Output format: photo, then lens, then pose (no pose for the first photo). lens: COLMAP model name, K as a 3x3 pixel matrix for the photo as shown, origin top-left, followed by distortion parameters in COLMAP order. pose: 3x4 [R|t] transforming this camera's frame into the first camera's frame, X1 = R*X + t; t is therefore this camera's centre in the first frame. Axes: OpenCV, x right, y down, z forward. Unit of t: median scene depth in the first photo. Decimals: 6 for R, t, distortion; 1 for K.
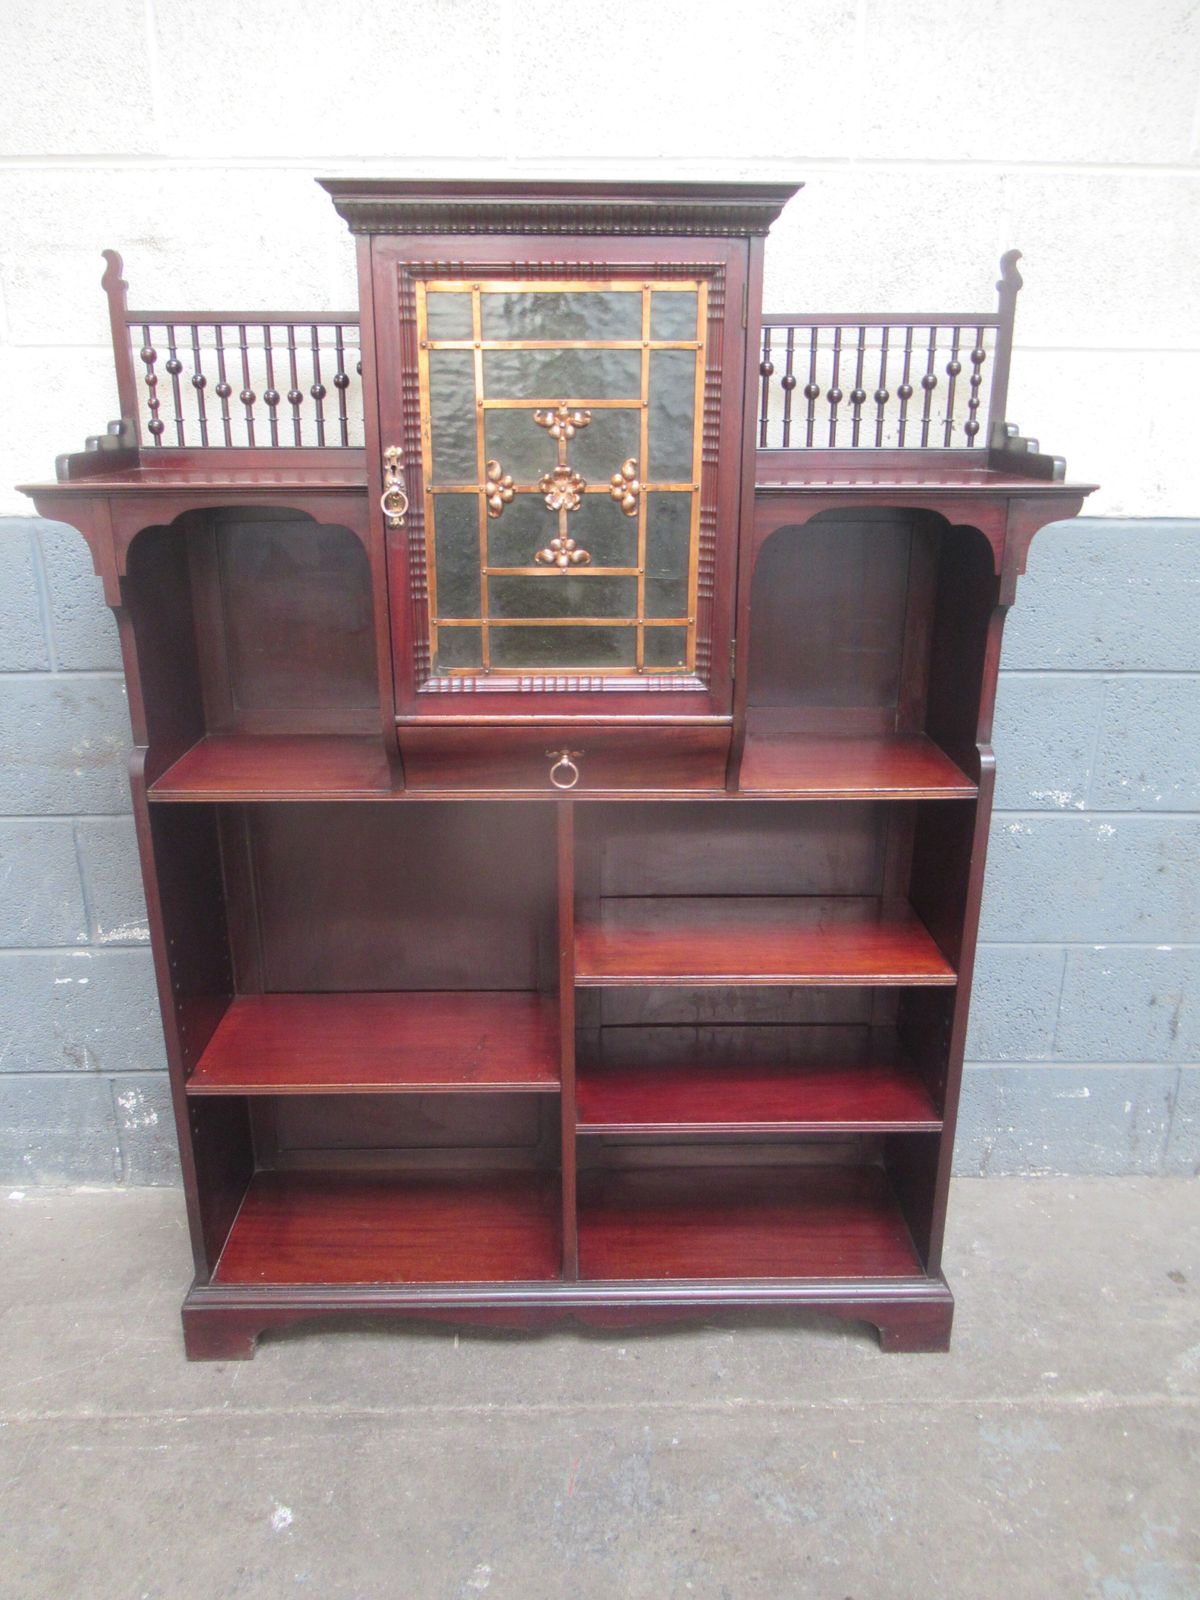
lens RADIAL K [[1201.8, 0, 591.7], [0, 1201.8, 777.8], [0, 0, 1]] dist [-0.018436, 0.010835]
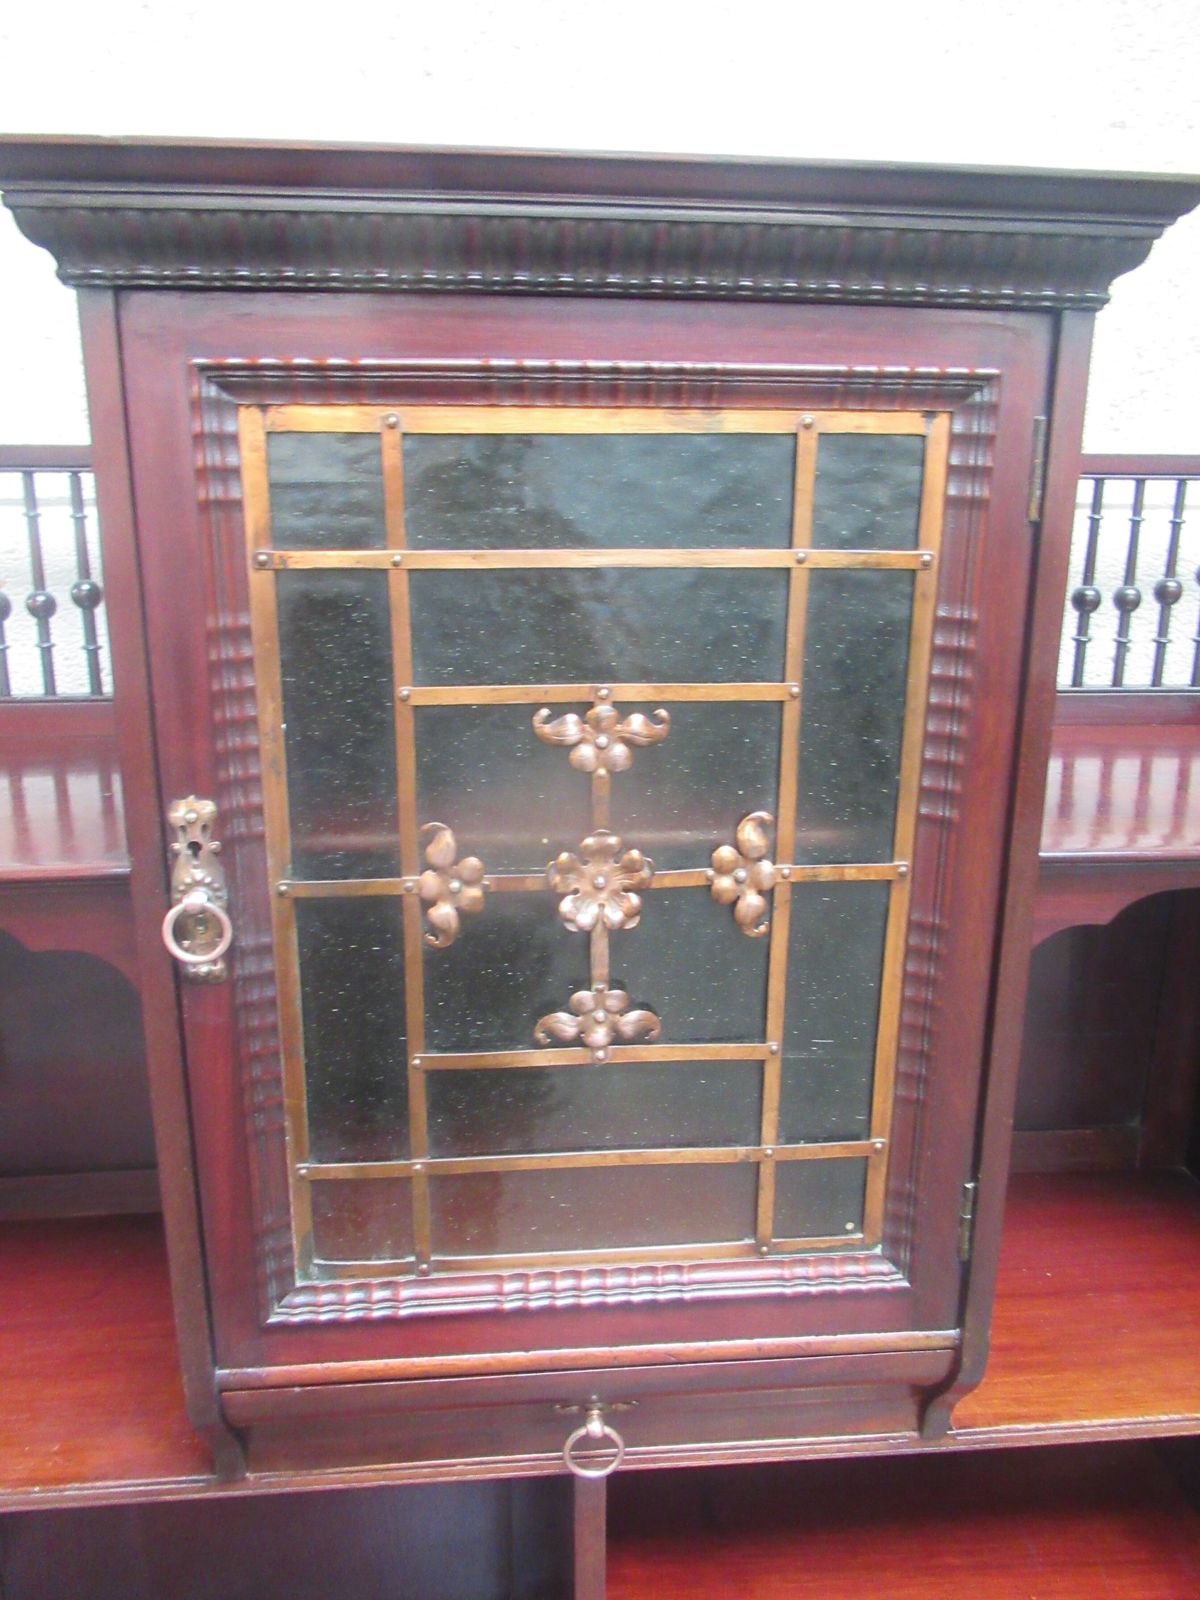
lens RADIAL K [[1201.8, 0, 596.8], [0, 1201.8, 785.2], [0, 0, 1]] dist [-0.018436, 0.010835]
pose [[0.997294, -0.014016, 0.072164, -0.046551], [0.018011, 0.998324, -0.055000, -0.210278], [-0.071273, 0.056151, 0.995875, 0.477916]]
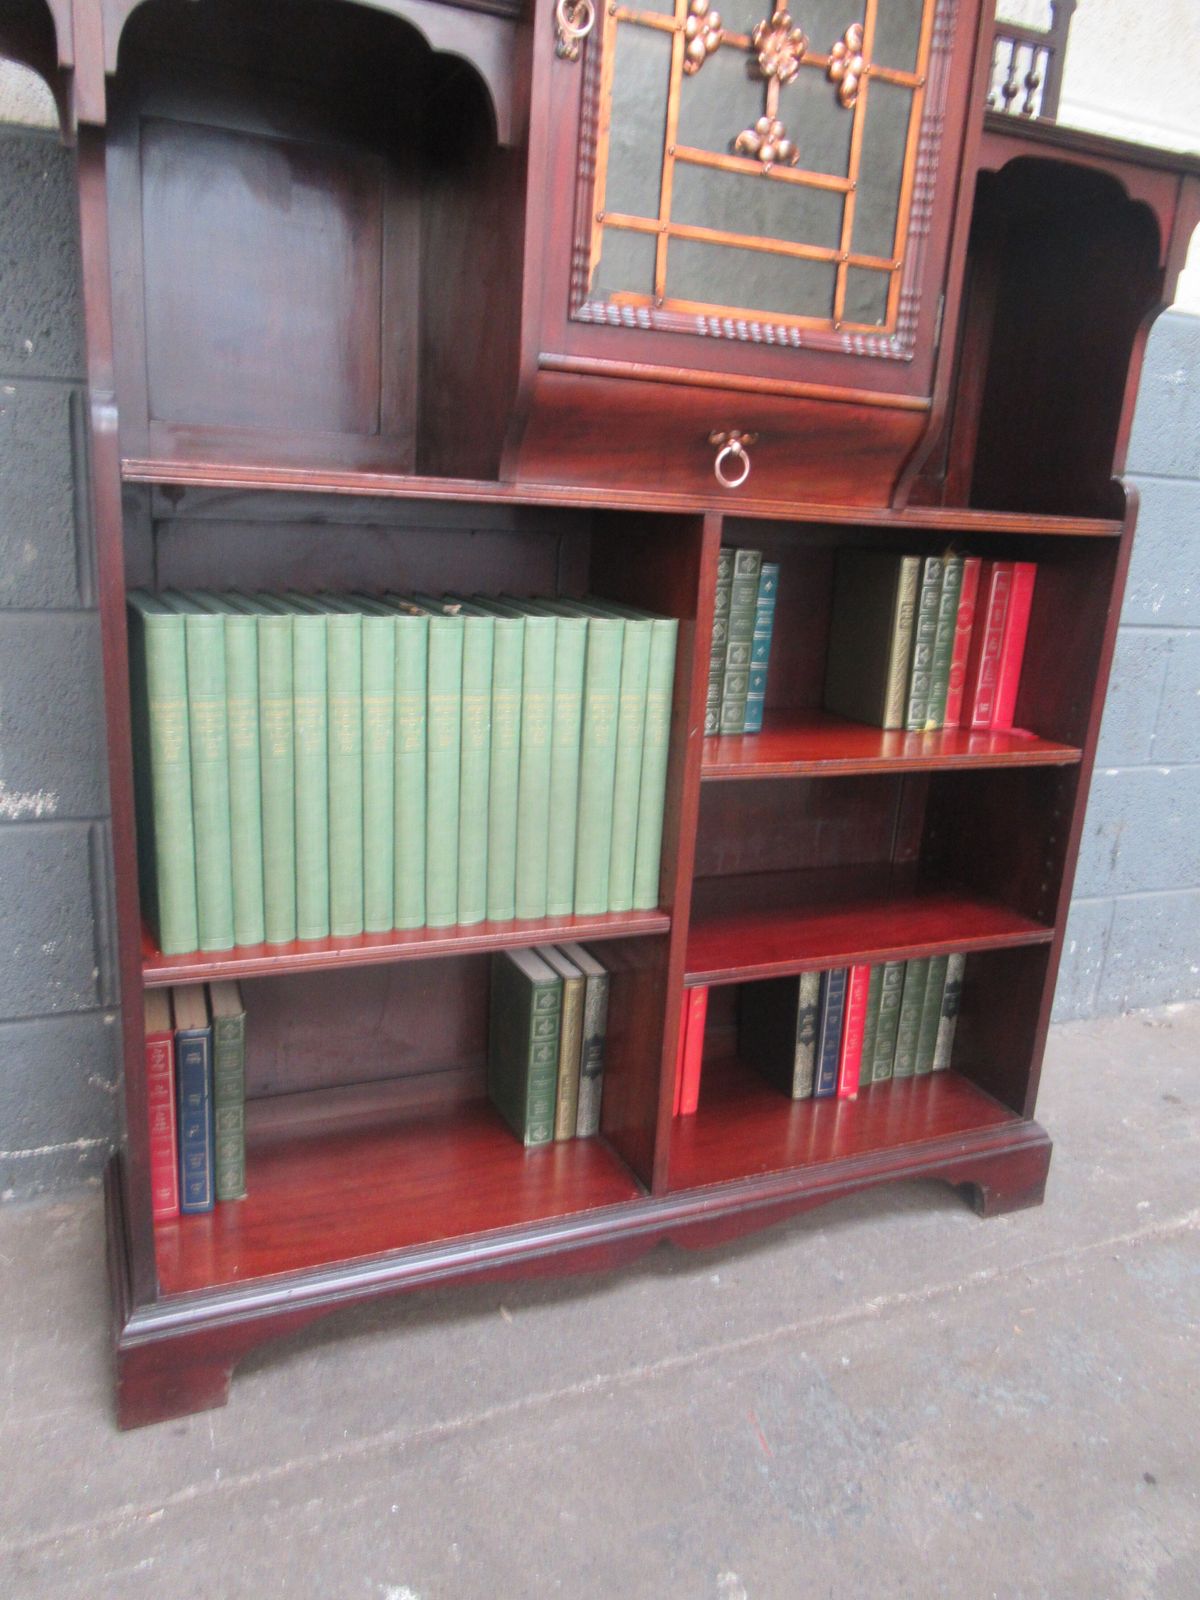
lens RADIAL K [[1201.8, 0, 597.6], [0, 1201.8, 779.3], [0, 0, 1]] dist [-0.018436, 0.010835]
pose [[0.919020, -0.041212, 0.392051, -0.362910], [0.057933, 0.997842, -0.030910, 0.189754], [-0.389931, 0.051120, 0.919424, 0.323534]]
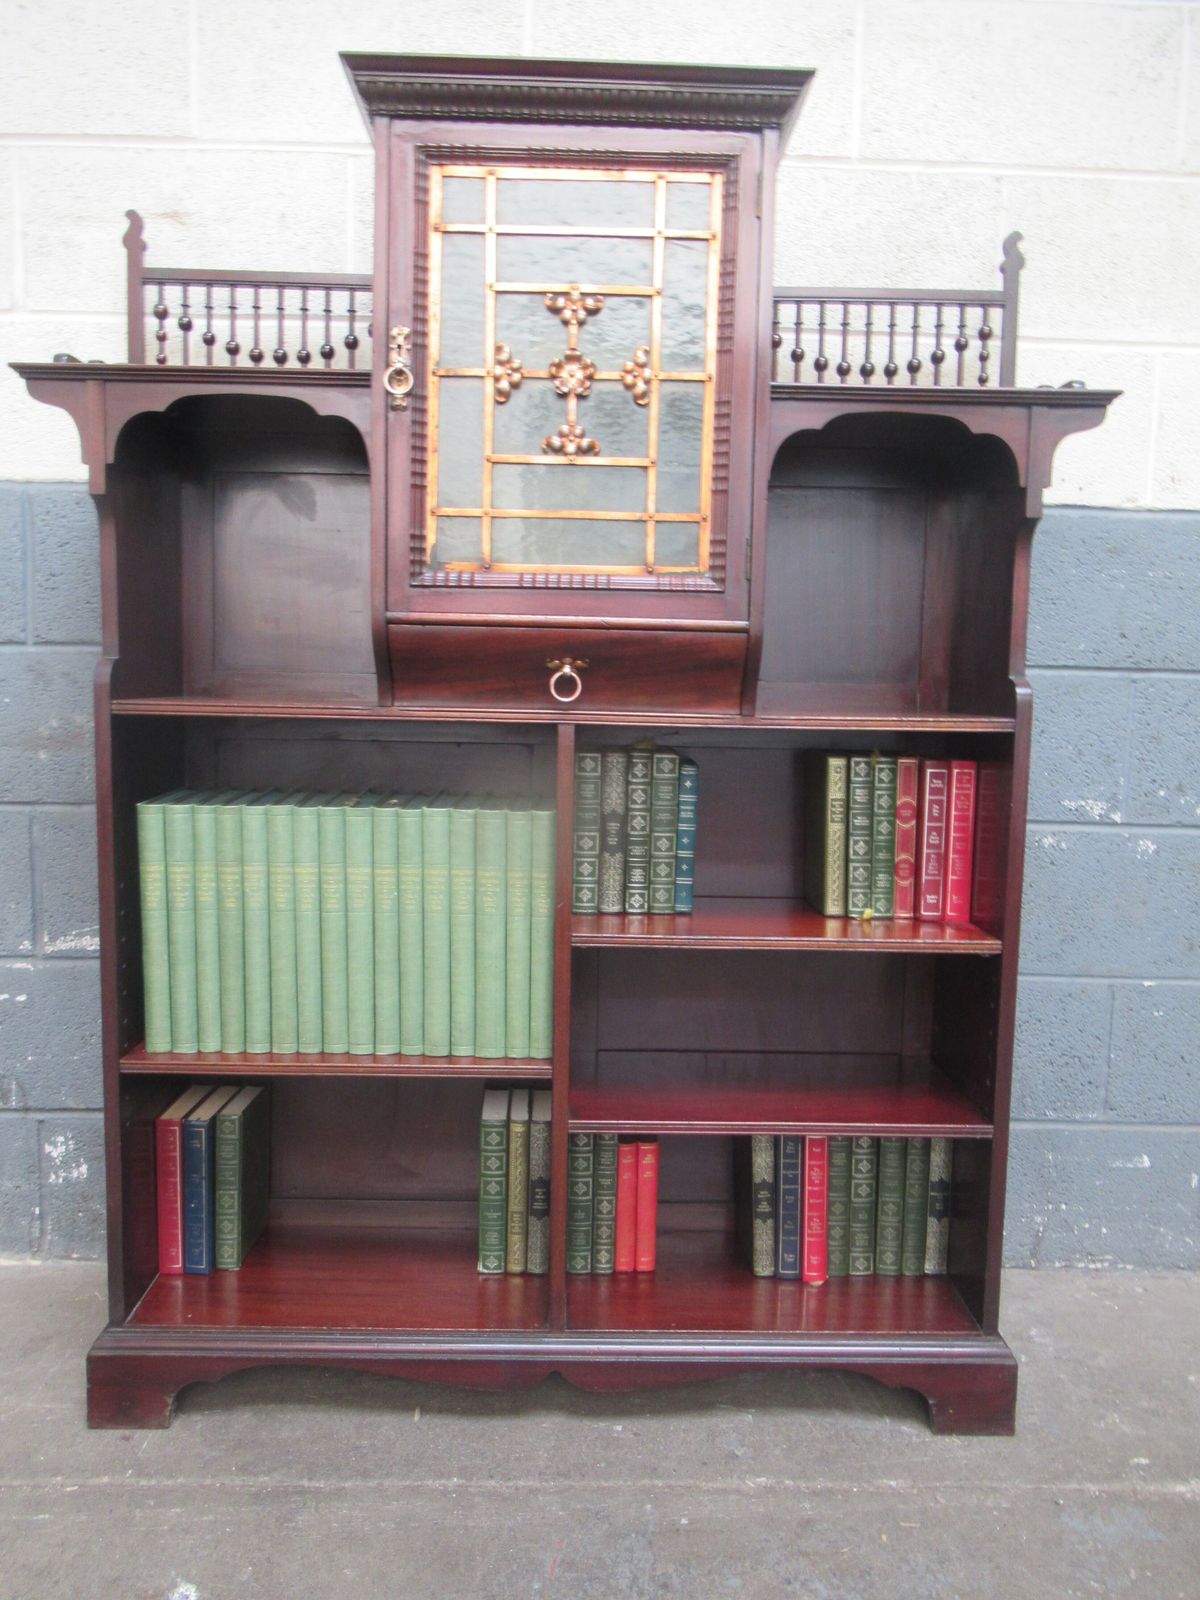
lens RADIAL K [[1201.8, 0, 592.7], [0, 1201.8, 773.2], [0, 0, 1]] dist [-0.018436, 0.010835]
pose [[0.999802, 0.019462, 0.004177, -0.004578], [-0.018021, 0.974145, -0.225206, 0.244646], [-0.008452, 0.225086, 0.974302, 0.105594]]
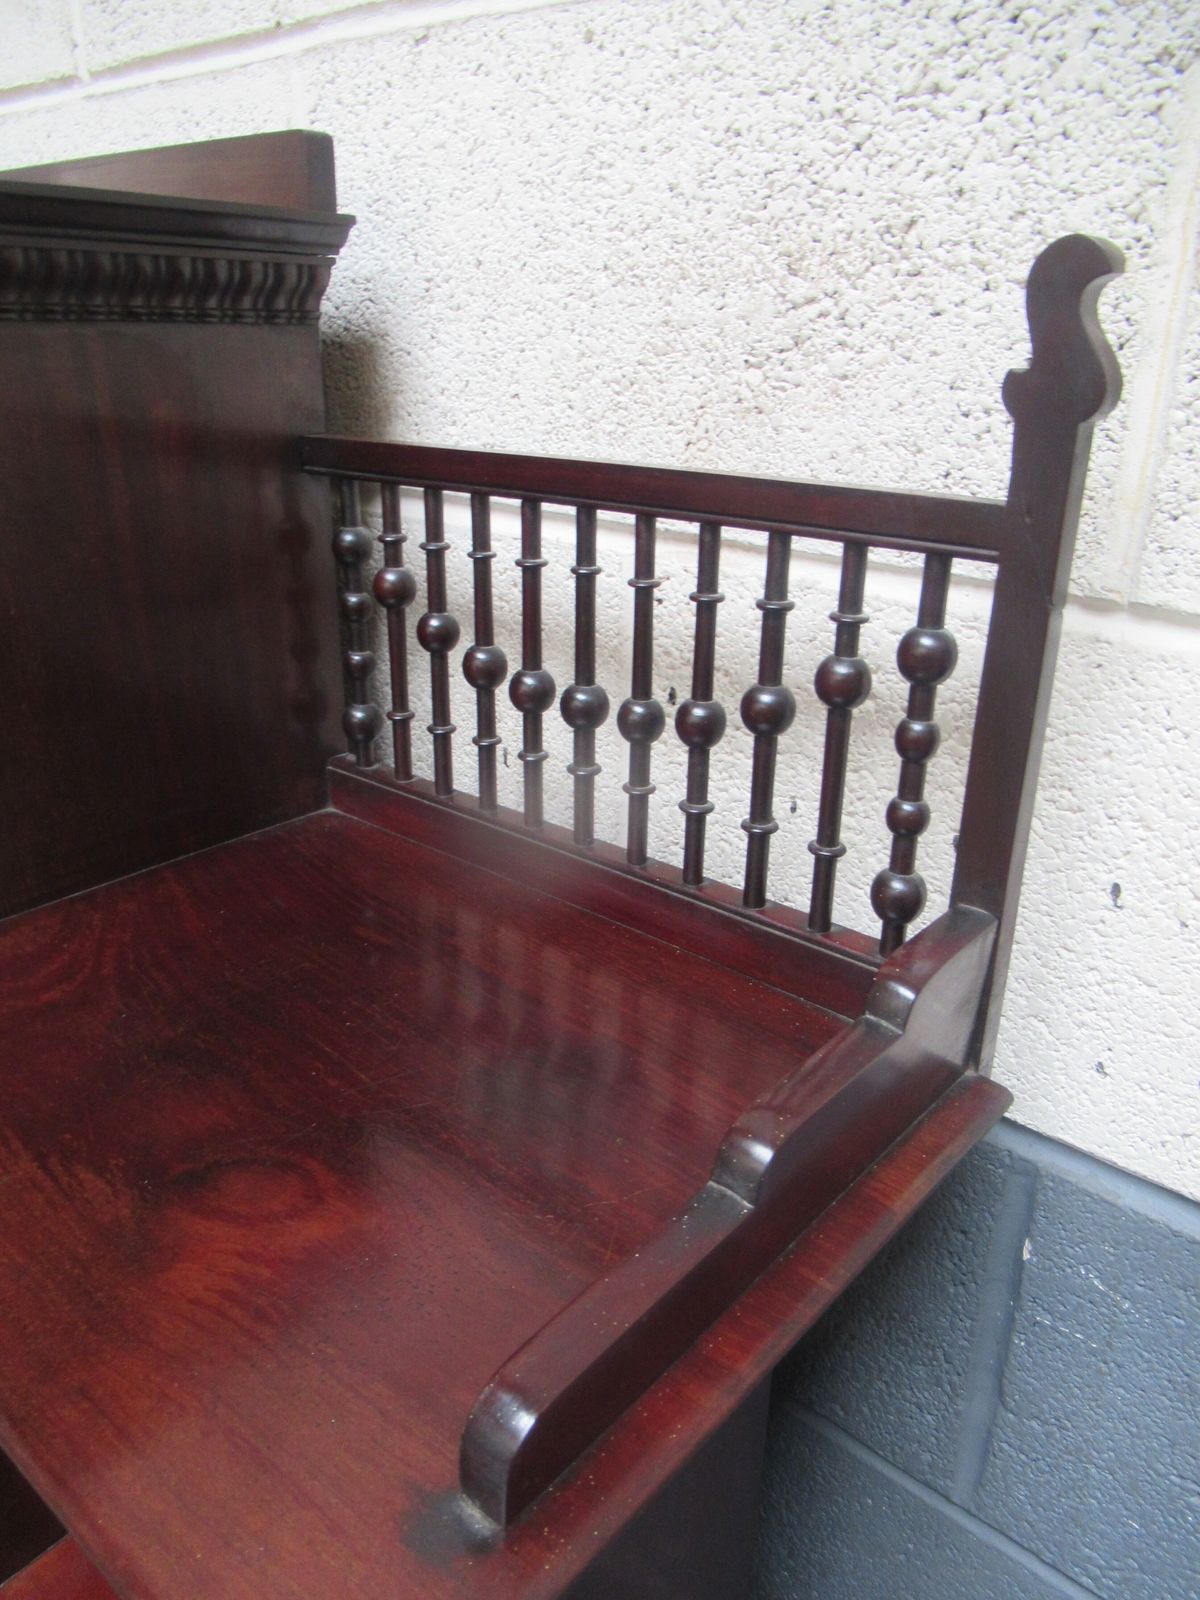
lens RADIAL K [[1201.8, 0, 591.4], [0, 1201.8, 786.9], [0, 0, 1]] dist [-0.018436, 0.010835]
pose [[0.757394, 0.242638, -0.606203, 0.437198], [-0.209471, 0.969613, 0.126381, -0.345958], [0.618447, 0.031262, 0.785205, 0.759782]]
